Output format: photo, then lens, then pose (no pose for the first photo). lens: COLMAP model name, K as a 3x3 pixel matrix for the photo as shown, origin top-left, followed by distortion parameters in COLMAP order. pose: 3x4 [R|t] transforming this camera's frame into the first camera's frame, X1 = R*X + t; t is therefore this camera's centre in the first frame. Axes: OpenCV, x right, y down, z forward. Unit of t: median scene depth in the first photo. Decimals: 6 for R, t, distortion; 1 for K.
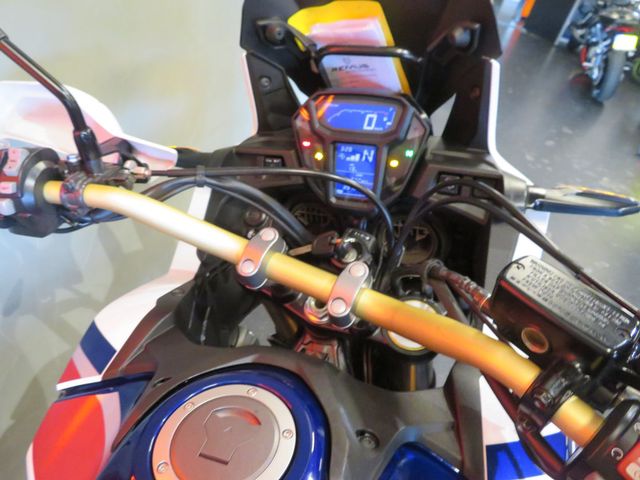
lens RADIAL K [[459.3, 0, 323.9], [0, 459.3, 236.2], [0, 0, 1]] dist [-0.010240, 0.006935]
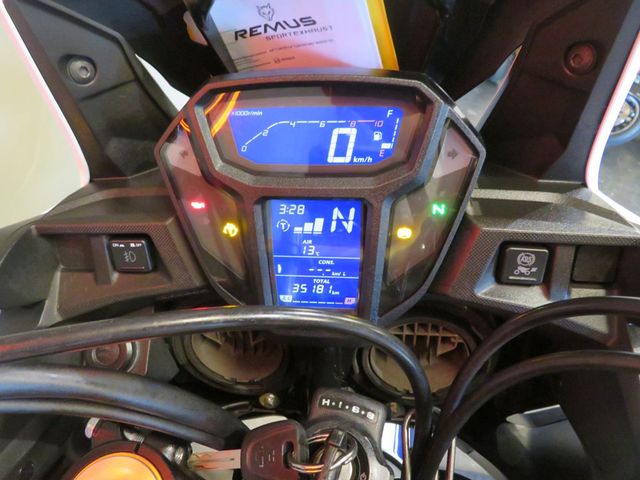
lens RADIAL K [[459.3, 0, 313.5], [0, 459.3, 242.9], [0, 0, 1]] dist [-0.010240, 0.006935]
pose [[0.974642, -0.128504, 0.183195, -0.016177], [0.125013, 0.991685, 0.030526, -0.167711], [-0.185595, -0.006850, 0.982602, 0.556392]]
